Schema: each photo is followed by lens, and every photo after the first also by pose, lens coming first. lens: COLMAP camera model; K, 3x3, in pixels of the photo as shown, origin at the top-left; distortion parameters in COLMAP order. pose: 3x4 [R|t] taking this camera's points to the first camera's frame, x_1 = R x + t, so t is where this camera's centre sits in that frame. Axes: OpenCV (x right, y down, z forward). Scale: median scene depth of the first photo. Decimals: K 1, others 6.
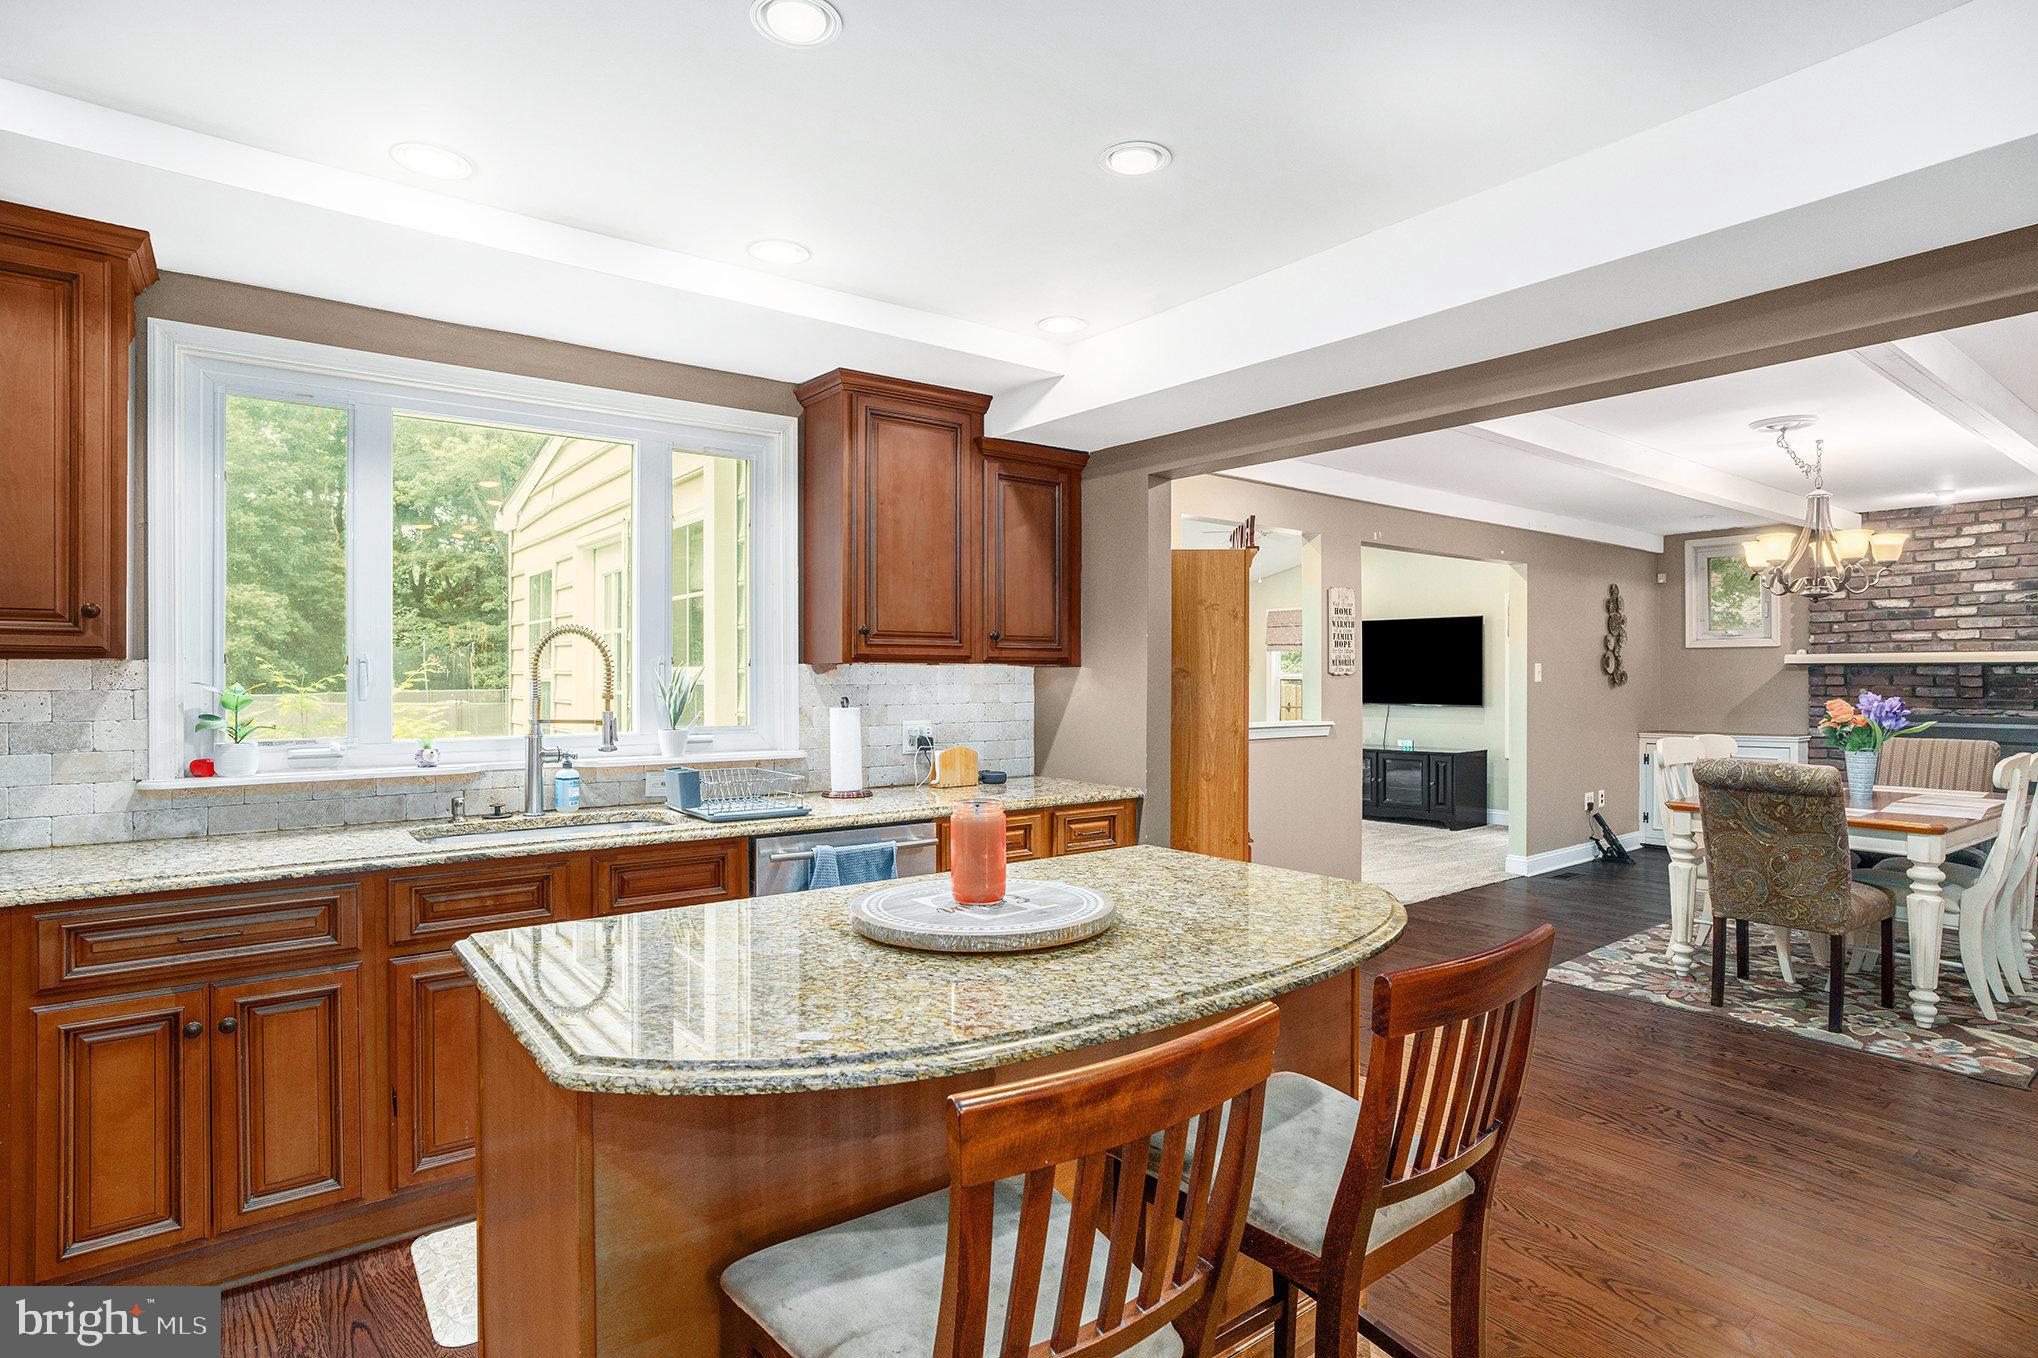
lens RADIAL K [[1067.1, 0, 1005.8], [0, 1067.1, 671.8], [0, 0, 1]] dist [-0.000878, 0.008107]
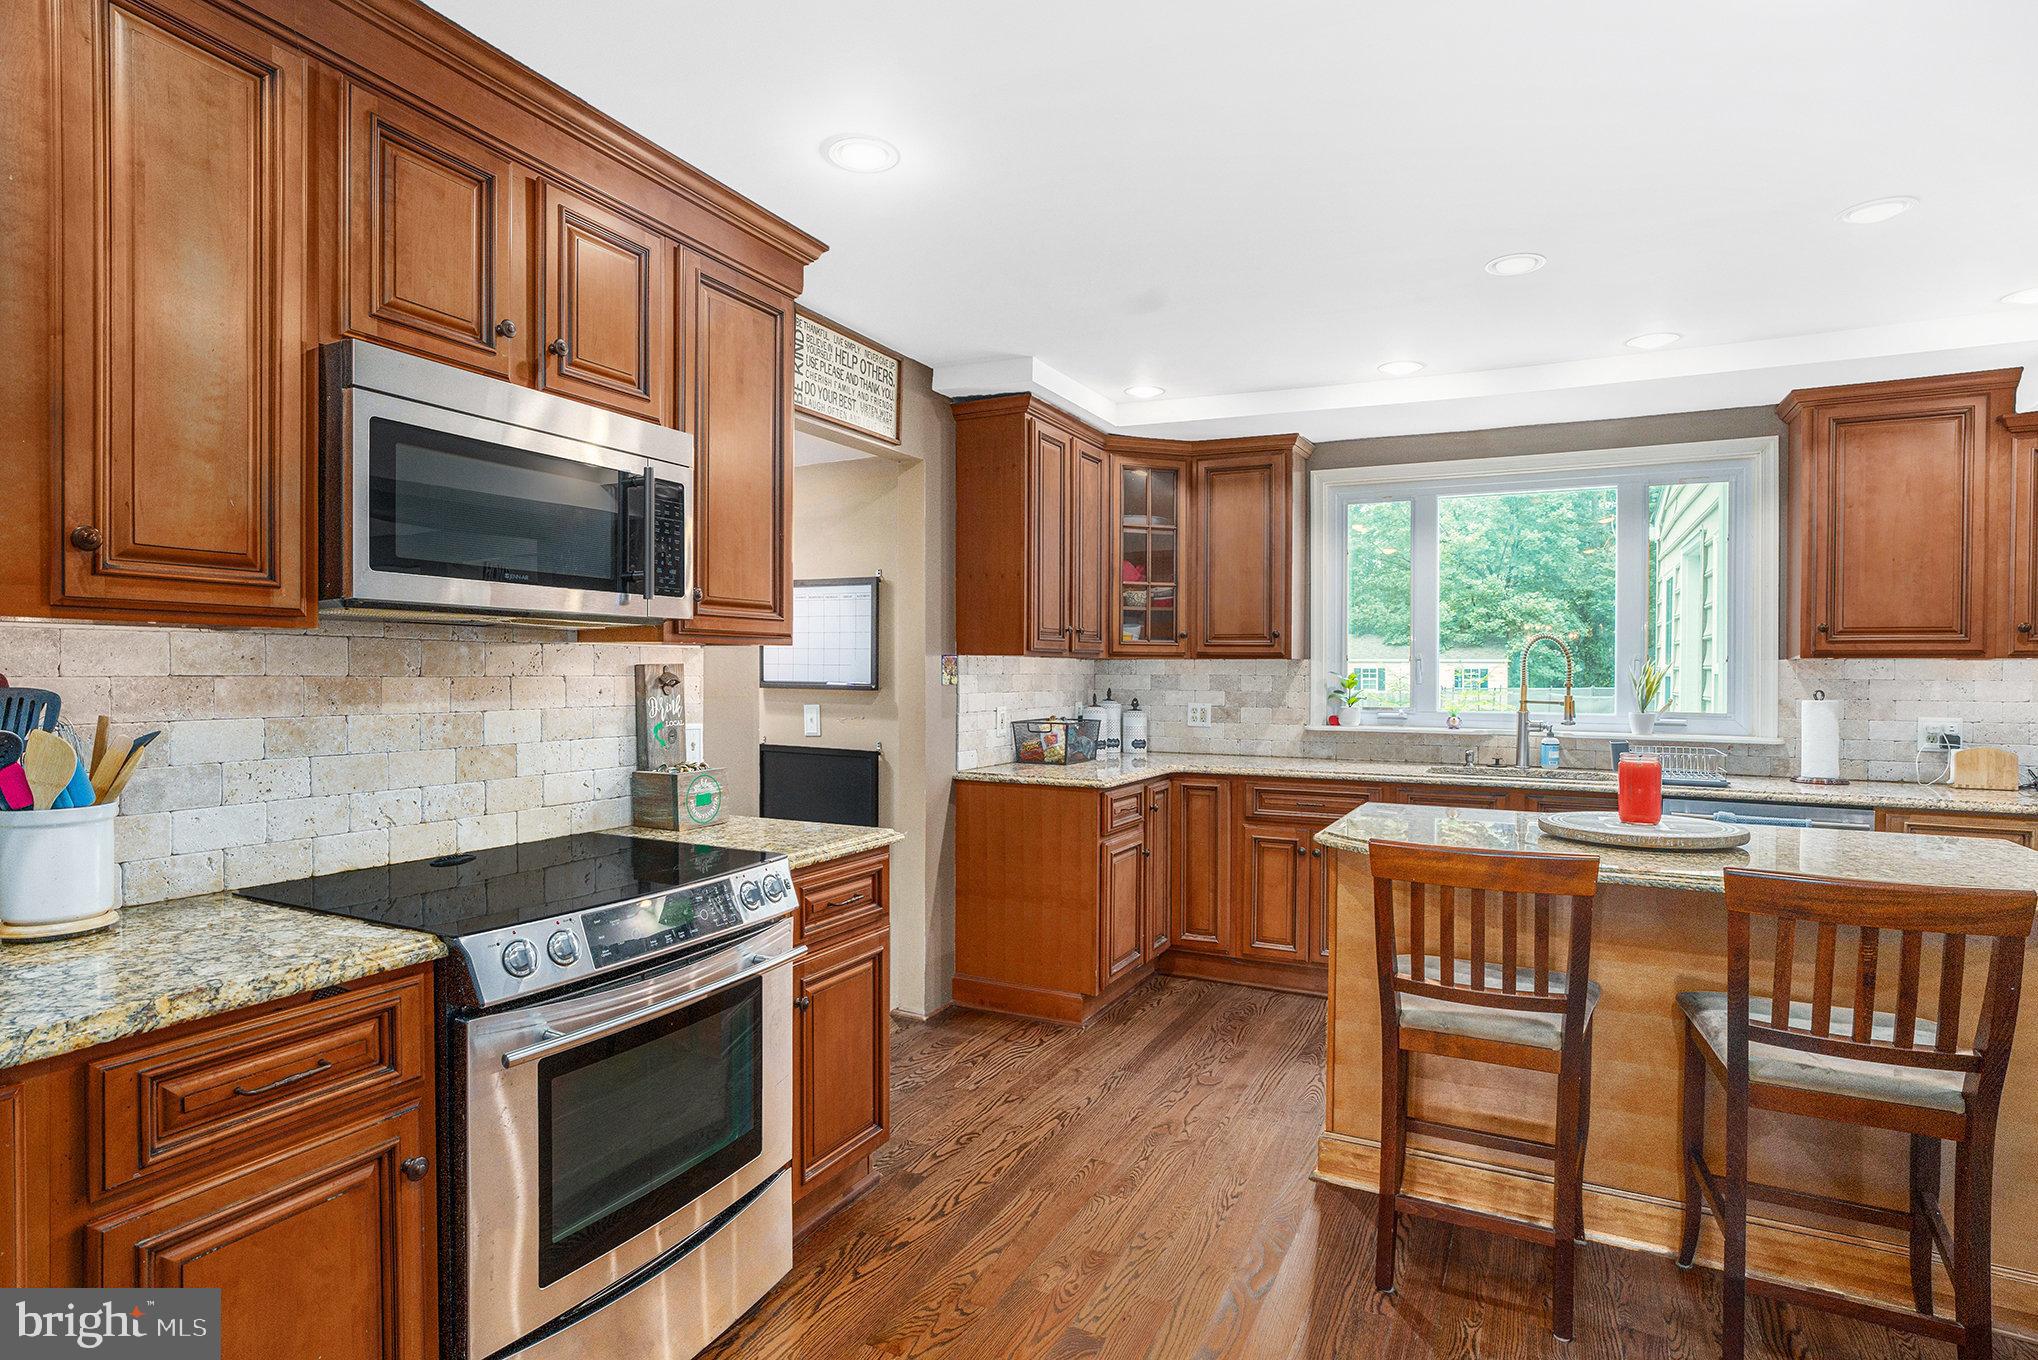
lens RADIAL K [[1067.1, 0, 1015.1], [0, 1067.1, 676.2], [0, 0, 1]] dist [-0.000878, 0.008107]
pose [[0.457107, 0.009537, -0.889361, 0.451402], [-0.003121, 0.999954, 0.009119, 0.002311], [0.889406, -0.001392, 0.457116, -0.214030]]
